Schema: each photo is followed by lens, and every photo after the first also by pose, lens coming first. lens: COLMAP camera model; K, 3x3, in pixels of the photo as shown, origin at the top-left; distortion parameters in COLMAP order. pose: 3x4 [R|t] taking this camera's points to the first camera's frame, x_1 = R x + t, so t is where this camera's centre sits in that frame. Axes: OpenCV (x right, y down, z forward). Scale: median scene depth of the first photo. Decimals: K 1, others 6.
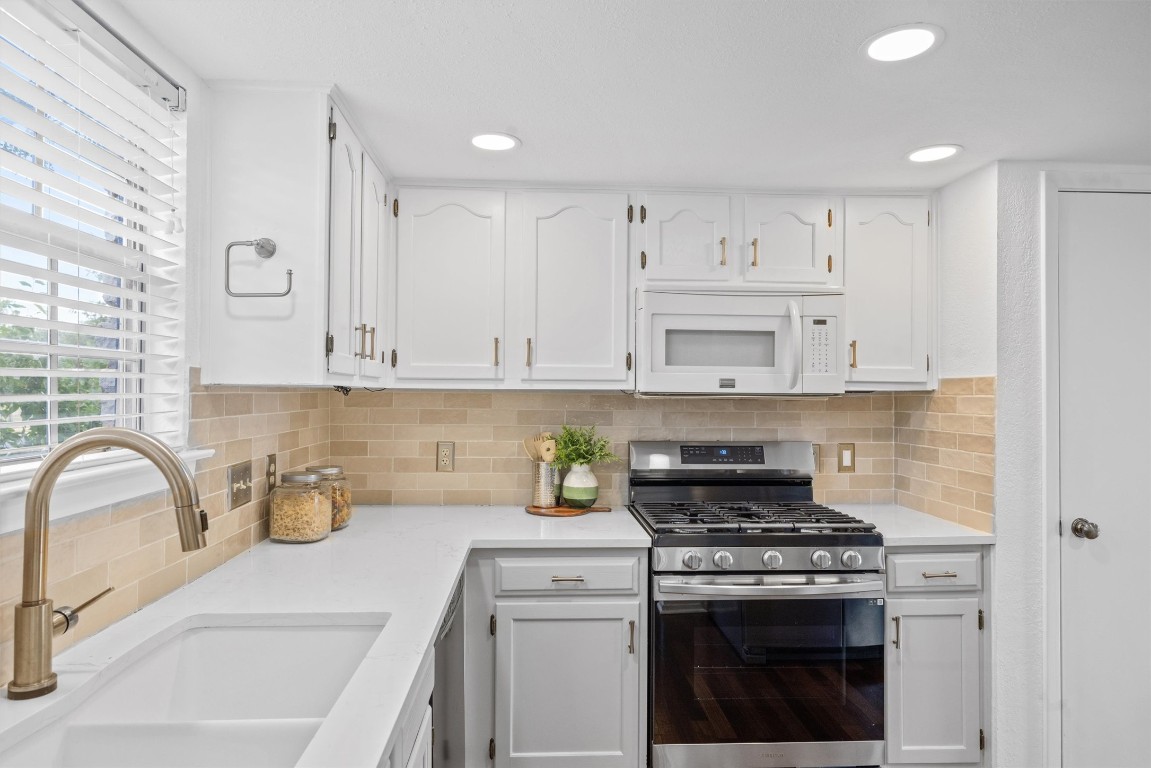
lens RADIAL K [[670.6, 0, 573.5], [0, 670.6, 385.4], [0, 0, 1]] dist [0.001661, 0.000057]
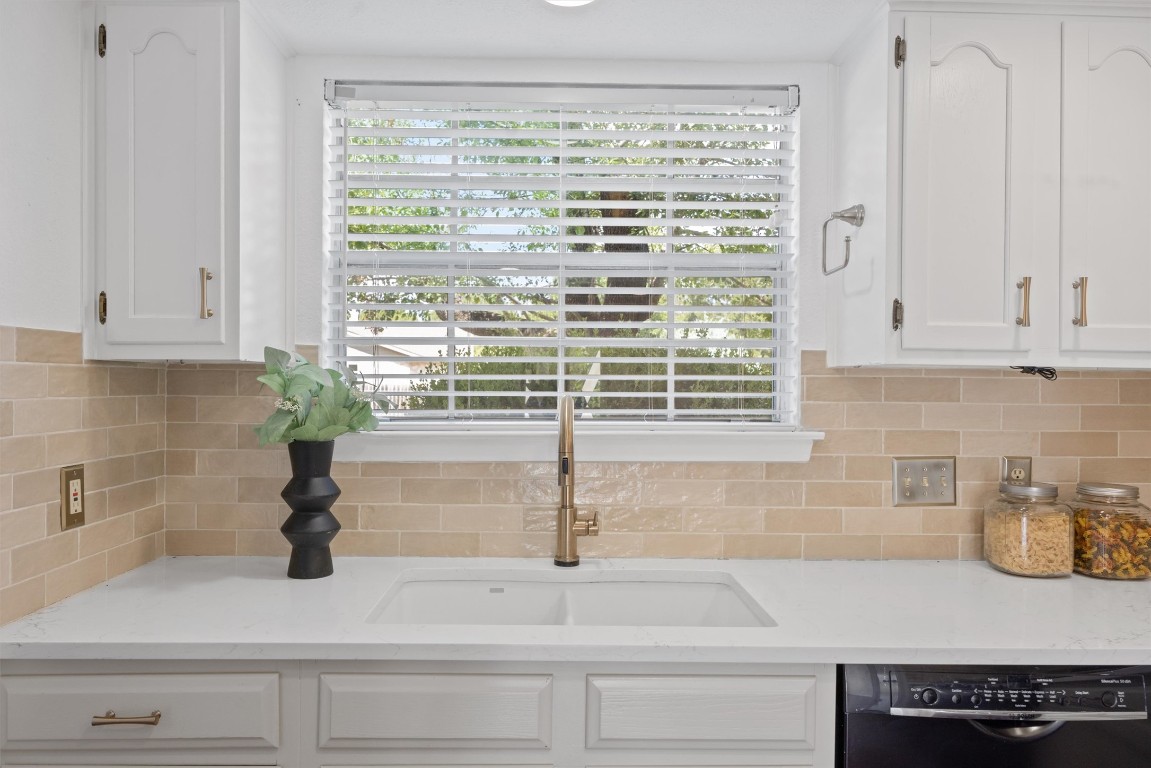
lens RADIAL K [[768.8, 0, 575.8], [0, 768.8, 380.3], [0, 0, 1]] dist [0.006592, -0.001775]
pose [[-0.013743, -0.008837, -0.999867, 0.447322], [-0.000315, 0.999961, -0.008833, 0.021640], [0.999906, 0.000193, -0.013745, 0.482285]]
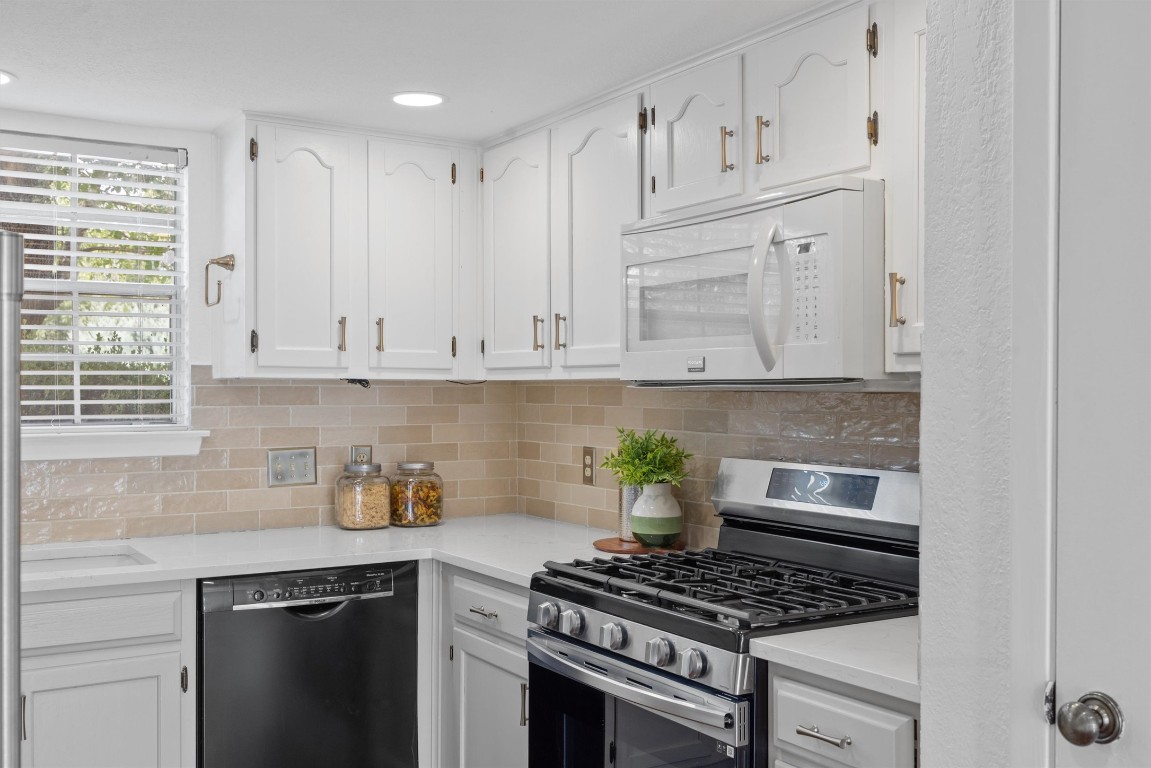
lens RADIAL K [[1079.9, 0, 571.6], [0, 1079.9, 397.6], [0, 0, 1]] dist [0.001968, 0.000000]
pose [[0.500034, -0.000170, -0.866006, 1.137698], [0.009932, 0.999935, 0.005538, 0.022586], [0.865949, -0.011370, 0.500003, 0.430966]]
